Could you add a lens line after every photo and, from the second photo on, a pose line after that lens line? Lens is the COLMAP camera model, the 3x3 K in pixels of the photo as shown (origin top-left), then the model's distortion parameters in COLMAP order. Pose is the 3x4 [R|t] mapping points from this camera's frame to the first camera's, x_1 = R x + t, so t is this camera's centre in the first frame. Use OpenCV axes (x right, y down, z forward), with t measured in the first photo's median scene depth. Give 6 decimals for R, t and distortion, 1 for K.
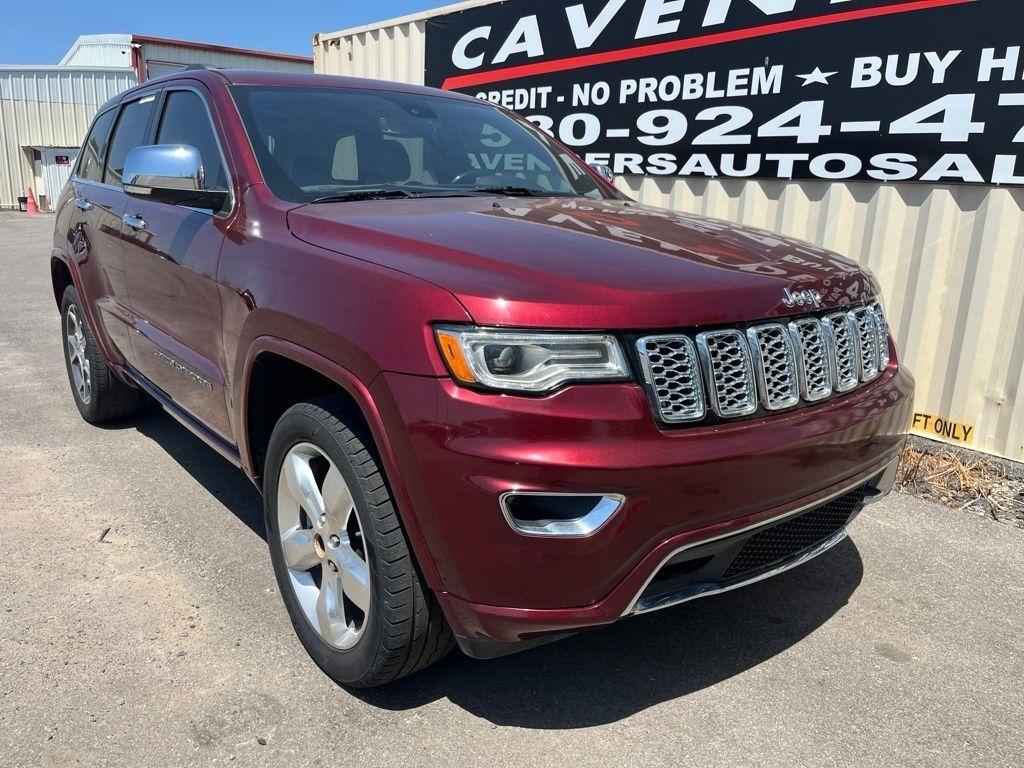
lens RADIAL K [[780.2, 0, 514.8], [0, 780.2, 376.5], [0, 0, 1]] dist [0.075636, -0.117621]
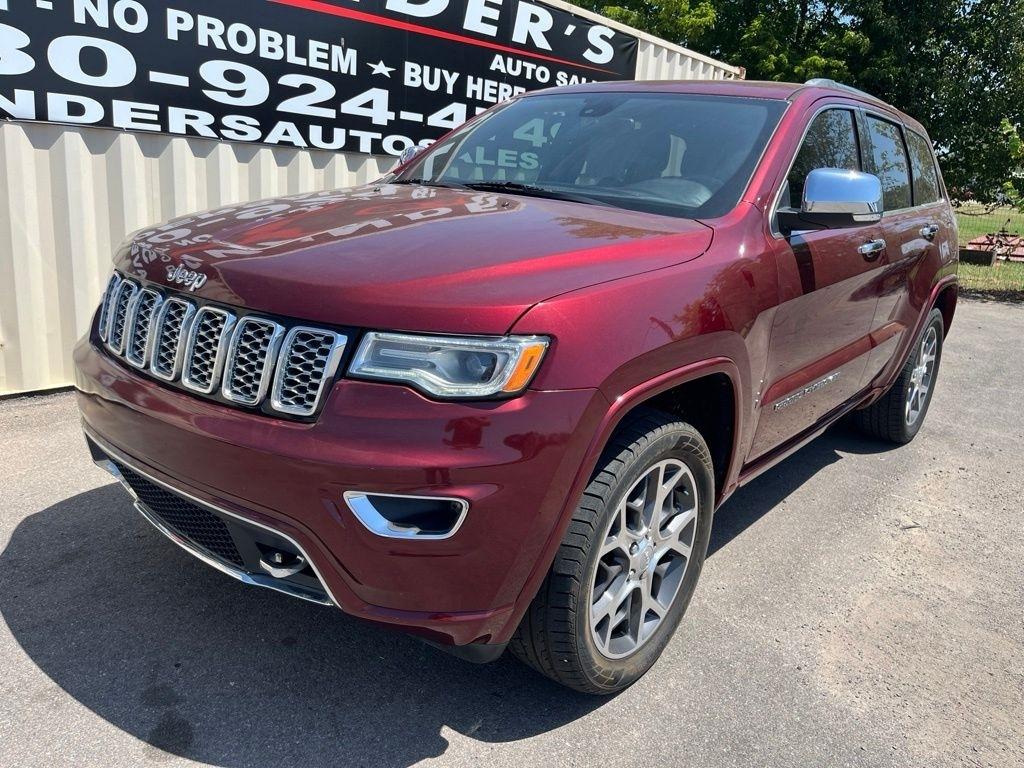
lens RADIAL K [[780.2, 0, 507.7], [0, 780.2, 386.4], [0, 0, 1]] dist [0.075636, -0.117621]
pose [[-0.188689, -0.304152, 0.933749, -0.819520], [0.157305, 0.929190, 0.334455, -0.269940], [-0.969356, 0.209992, -0.127483, 0.956181]]
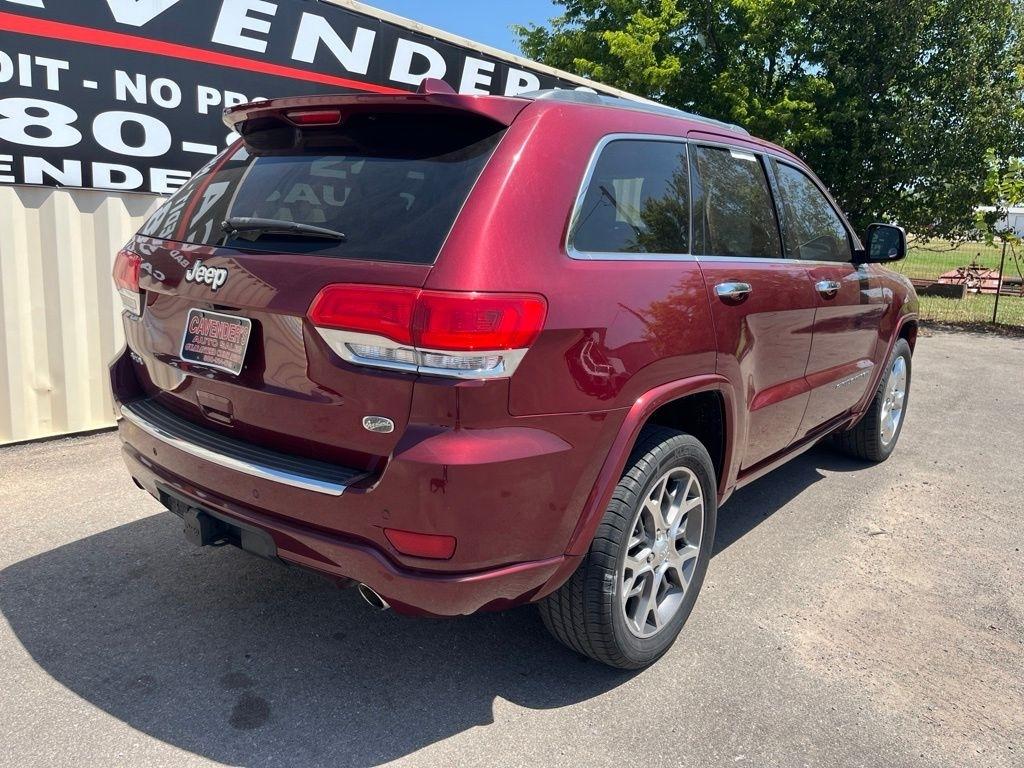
lens RADIAL K [[780.2, 0, 506.6], [0, 780.2, 384.6], [0, 0, 1]] dist [0.075636, -0.117621]
pose [[-0.208867, -0.248430, 0.945863, -0.894061], [0.173999, 0.942323, 0.285923, -0.290019], [-0.962340, 0.224299, -0.153594, 0.987051]]
